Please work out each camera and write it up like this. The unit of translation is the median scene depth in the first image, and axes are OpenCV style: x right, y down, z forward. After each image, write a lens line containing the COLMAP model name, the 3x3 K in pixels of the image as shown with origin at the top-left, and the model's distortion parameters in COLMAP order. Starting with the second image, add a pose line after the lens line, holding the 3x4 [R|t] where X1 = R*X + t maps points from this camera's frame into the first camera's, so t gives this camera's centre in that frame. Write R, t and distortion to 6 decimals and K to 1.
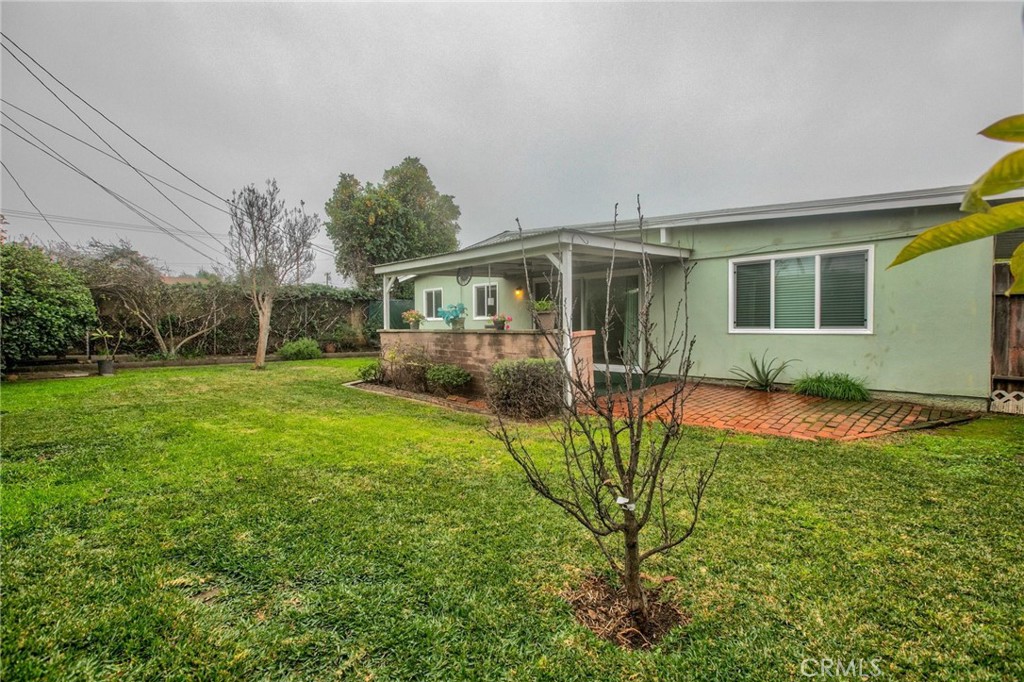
lens RADIAL K [[469.0, 0, 510.5], [0, 469.0, 339.4], [0, 0, 1]] dist [-0.016627, 0.013008]
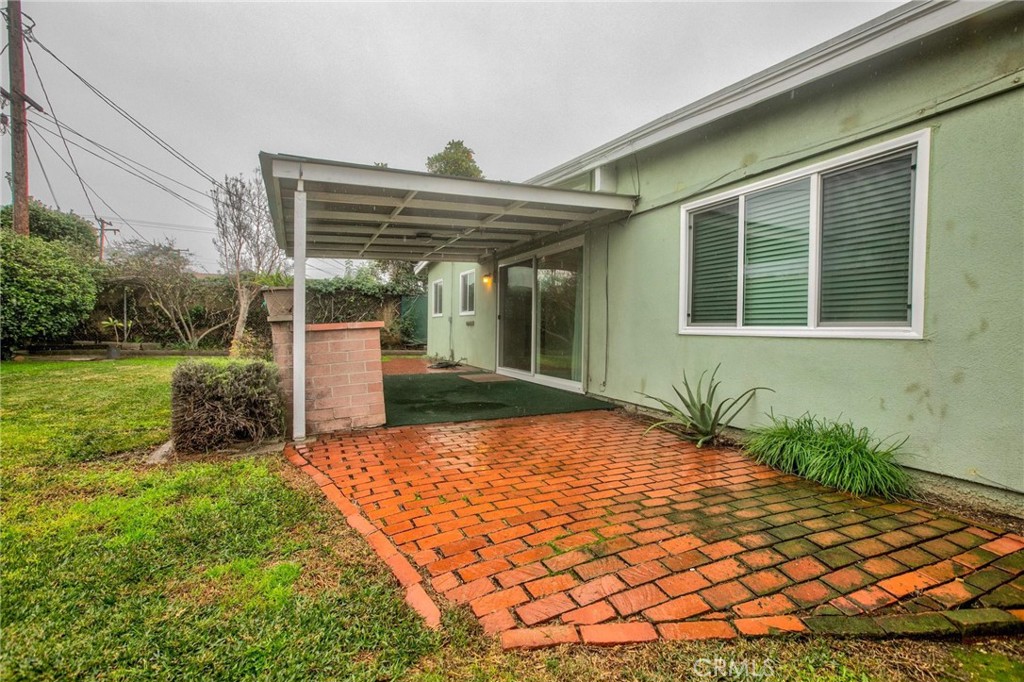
lens RADIAL K [[469.0, 0, 506.6], [0, 469.0, 339.0], [0, 0, 1]] dist [-0.016627, 0.013008]
pose [[0.937977, 0.028780, -0.345500, 0.448973], [-0.032165, 0.999474, -0.004069, 0.001922], [0.345201, 0.014930, 0.938410, 0.372447]]
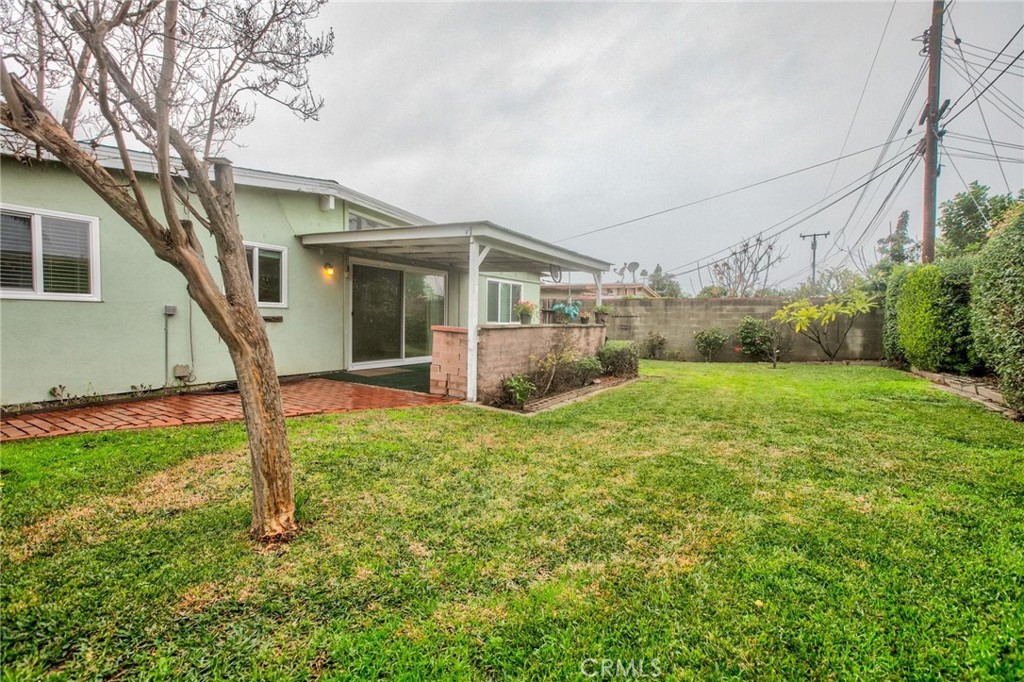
lens RADIAL K [[469.0, 0, 513.6], [0, 469.0, 343.1], [0, 0, 1]] dist [-0.016627, 0.013008]
pose [[-0.258801, -0.044616, 0.964900, -1.030506], [0.017221, 0.998561, 0.050792, -0.031255], [-0.965777, 0.029762, -0.257660, 1.270316]]
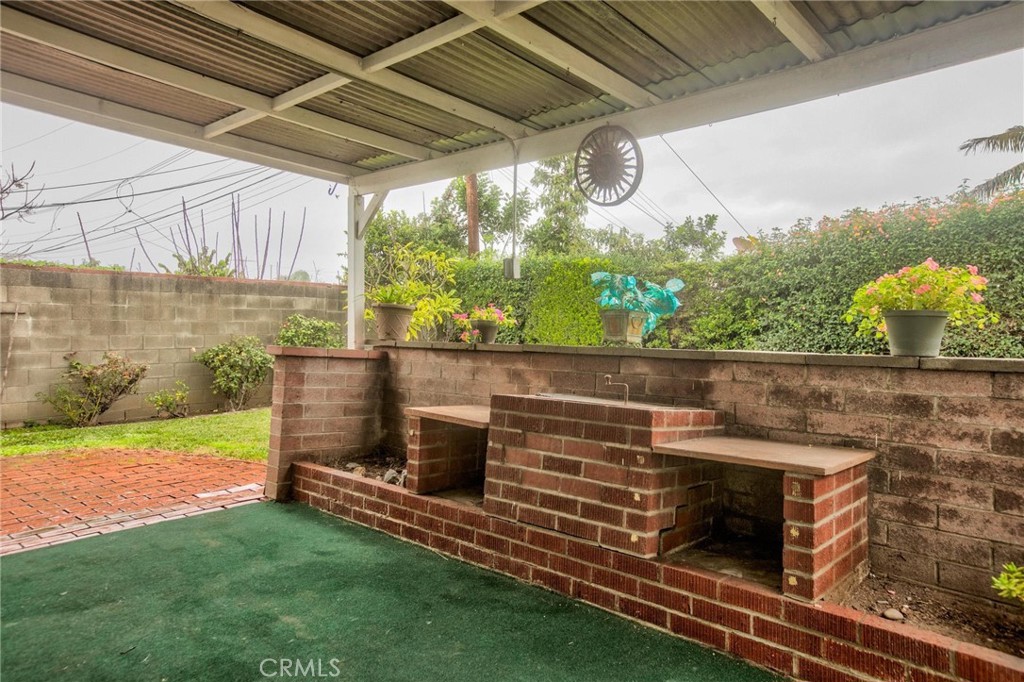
lens RADIAL K [[651.0, 0, 514.5], [0, 651.0, 336.7], [0, 0, 1]] dist [0.021062, 0.050431]
pose [[-0.997791, 0.003505, -0.066344, -0.008777], [0.000401, 0.998907, 0.046736, -0.045269], [0.066435, 0.046606, -0.996702, 1.320835]]
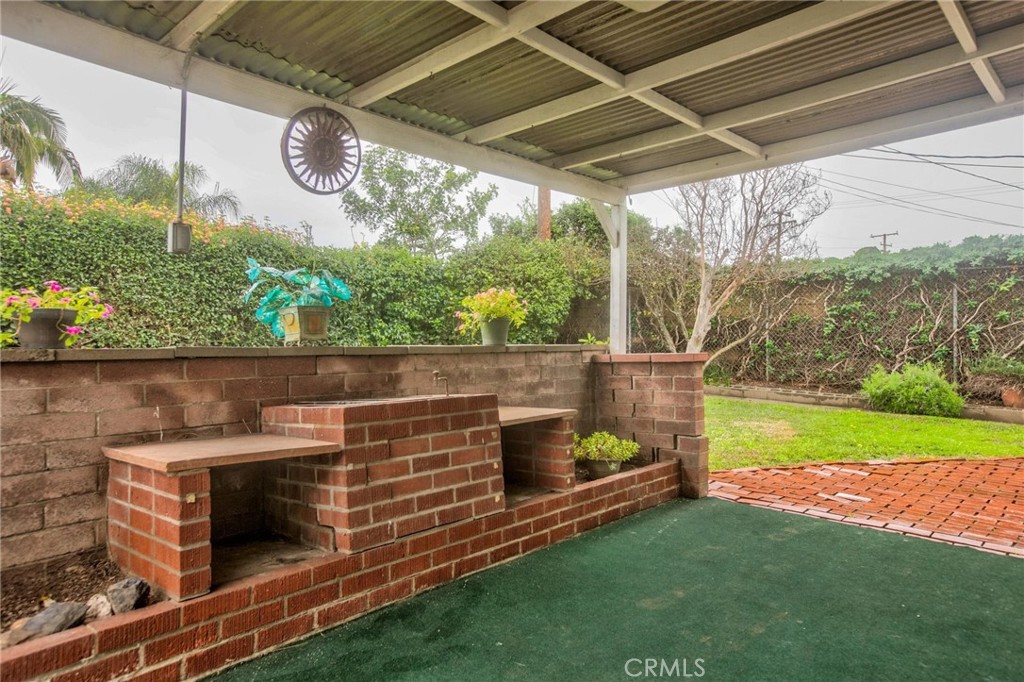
lens RADIAL K [[651.0, 0, 512.5], [0, 651.0, 336.0], [0, 0, 1]] dist [0.021062, 0.050431]
pose [[0.051683, 0.017090, -0.998517, 0.280554], [-0.046949, 0.998790, 0.014664, -0.036887], [0.997559, 0.046121, 0.052423, 1.019287]]
